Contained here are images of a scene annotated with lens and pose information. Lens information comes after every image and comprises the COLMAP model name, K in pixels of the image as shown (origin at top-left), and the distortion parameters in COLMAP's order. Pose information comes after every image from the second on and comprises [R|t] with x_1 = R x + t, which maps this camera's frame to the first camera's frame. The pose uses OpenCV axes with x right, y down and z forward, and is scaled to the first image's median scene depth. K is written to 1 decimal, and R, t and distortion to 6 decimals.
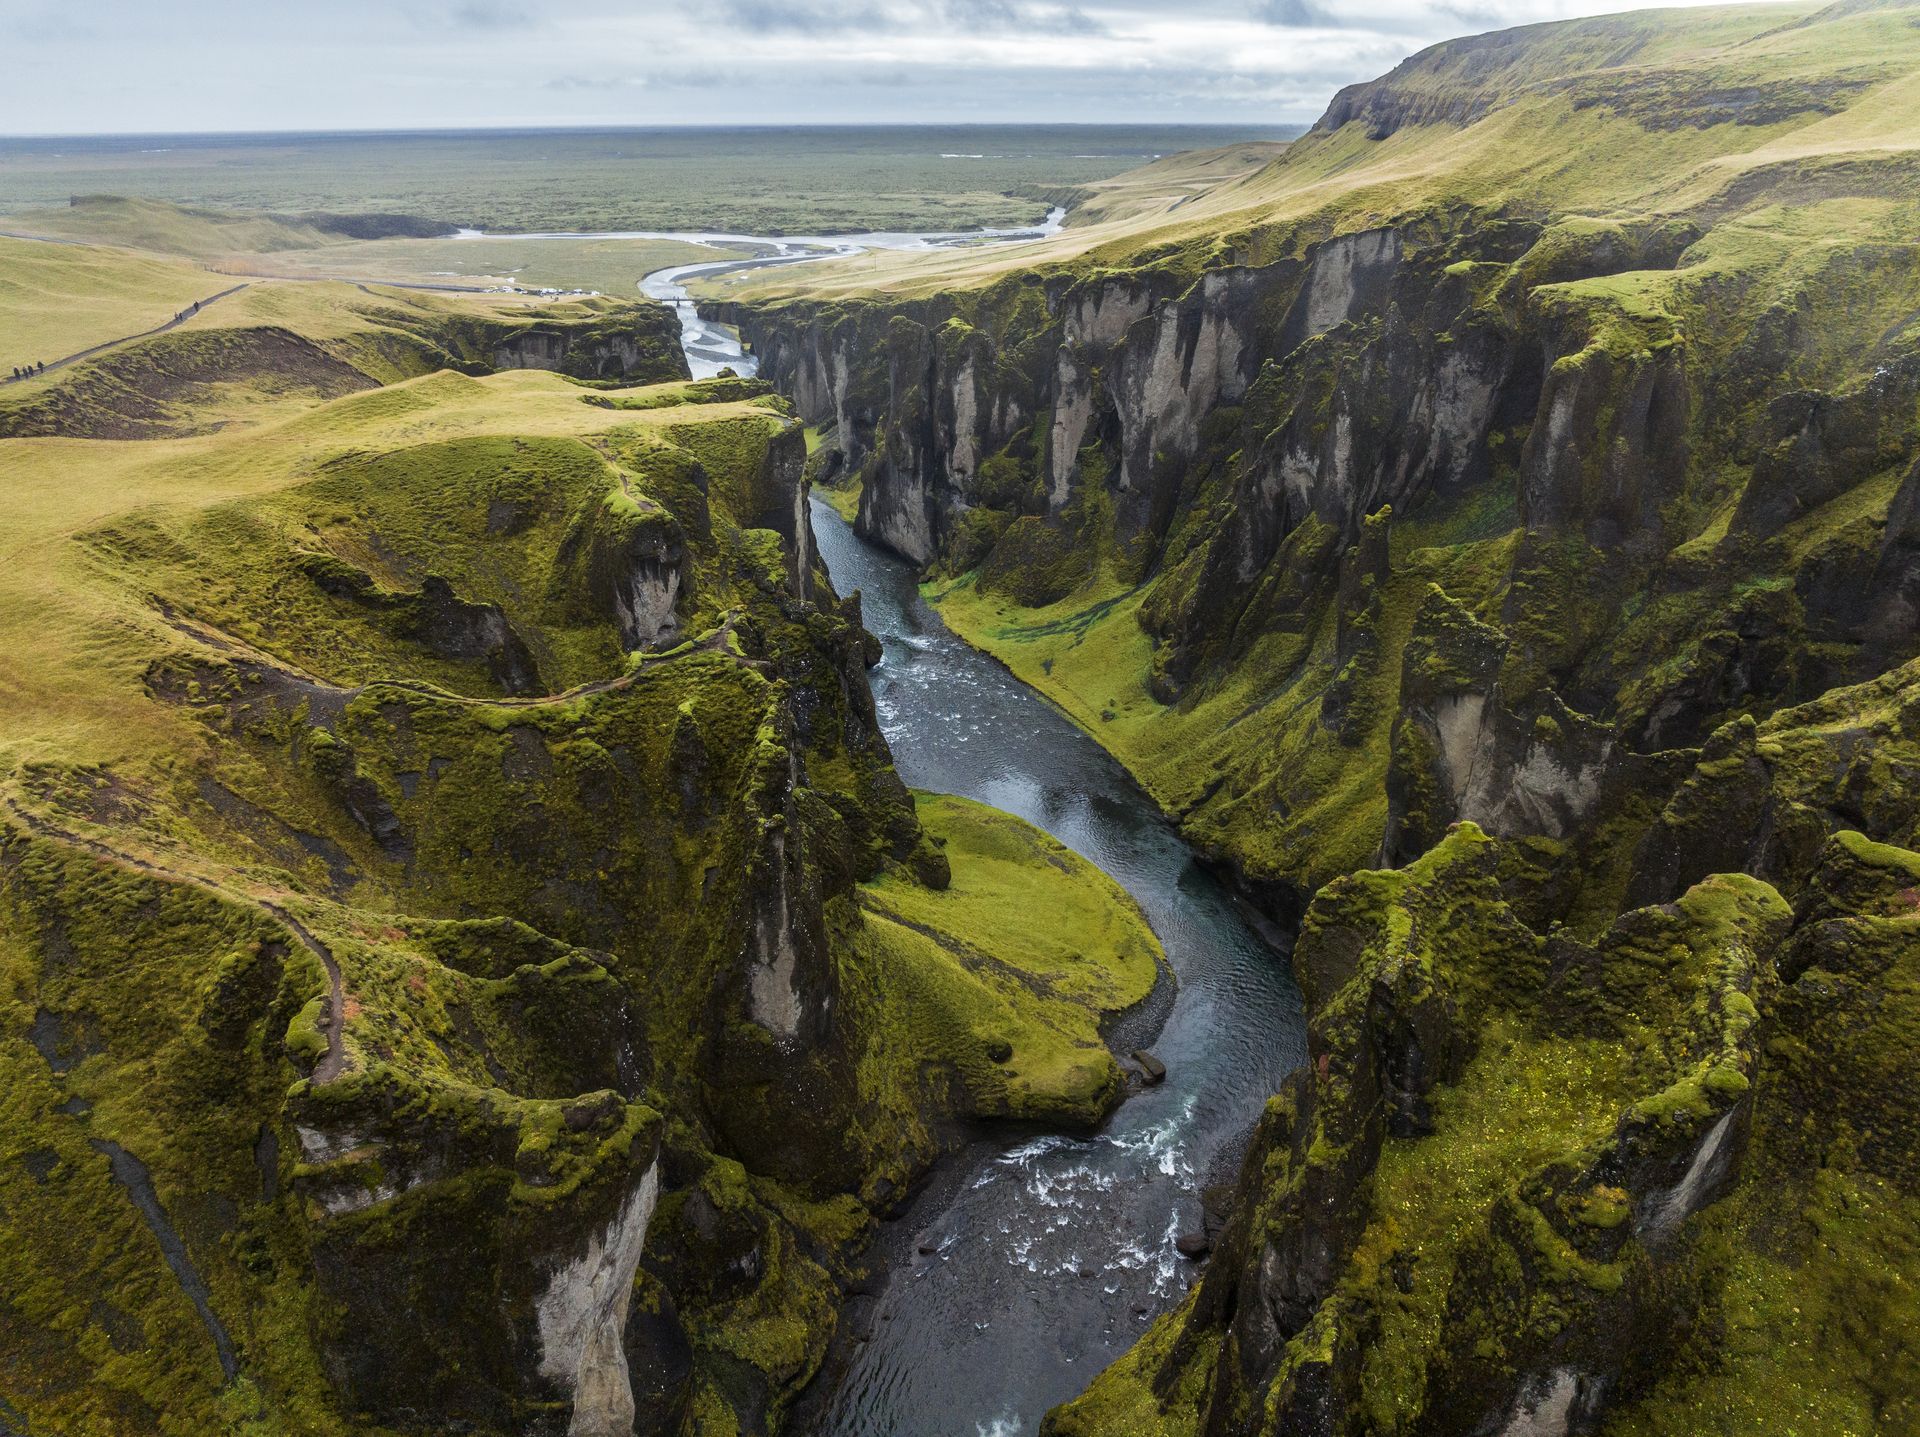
lens RADIAL K [[1361.6, 0, 960.0], [0, 1361.6, 718.5], [0, 0, 1]] dist [-0.037910, 0.006622]
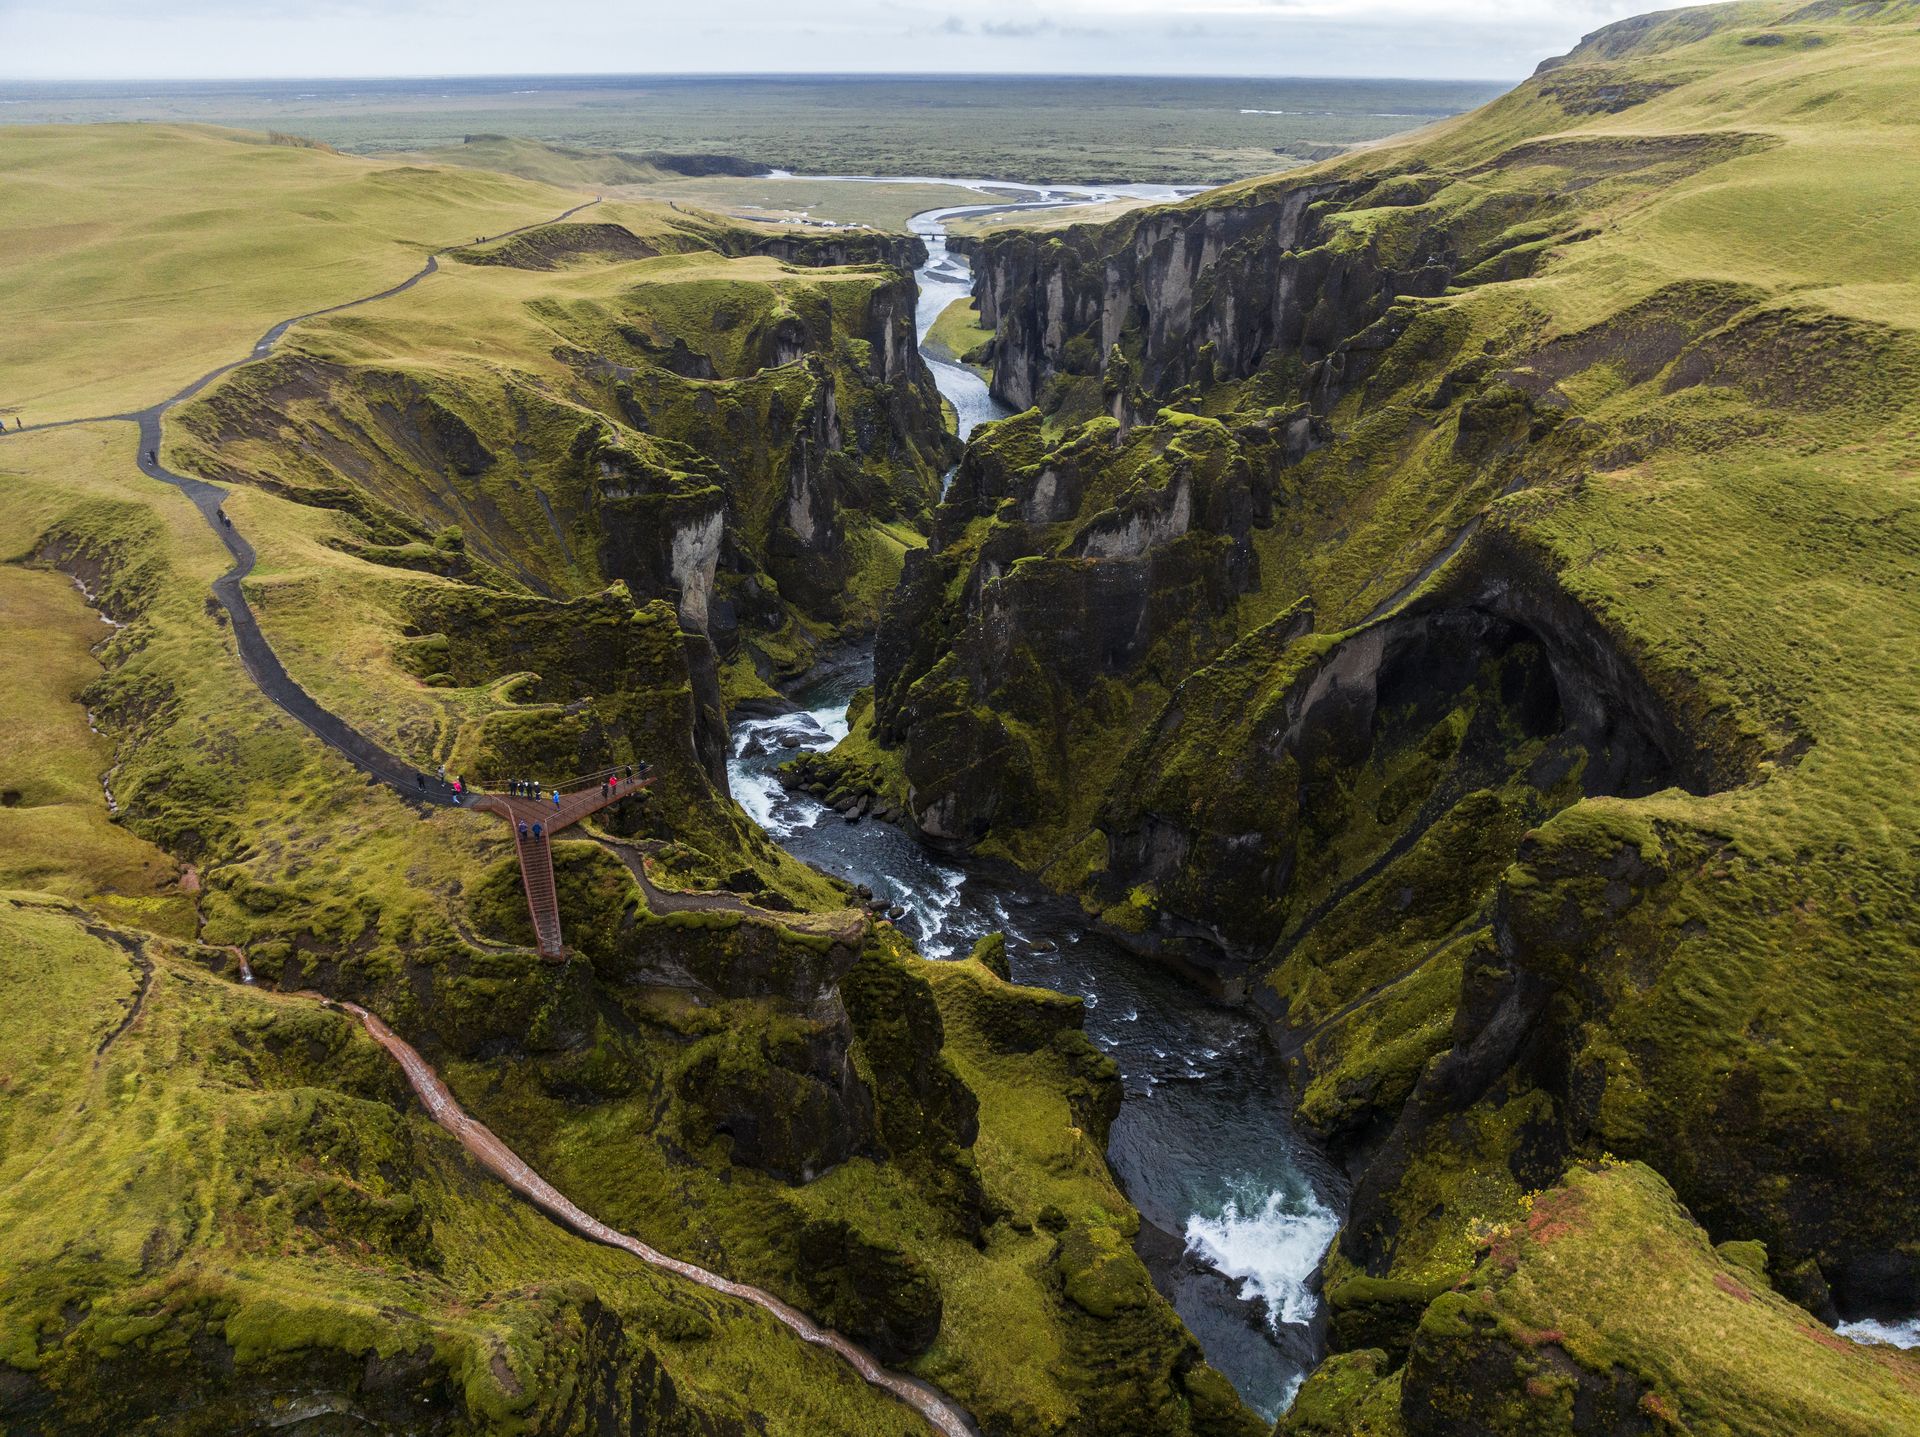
lens RADIAL K [[1361.6, 0, 960.0], [0, 1361.6, 718.5], [0, 0, 1]] dist [-0.037910, 0.006622]
pose [[0.976056, 0.100031, -0.193154, 0.251205], [-0.093887, 0.994749, 0.040728, 0.181113], [0.196214, -0.021618, 0.980323, -0.491026]]
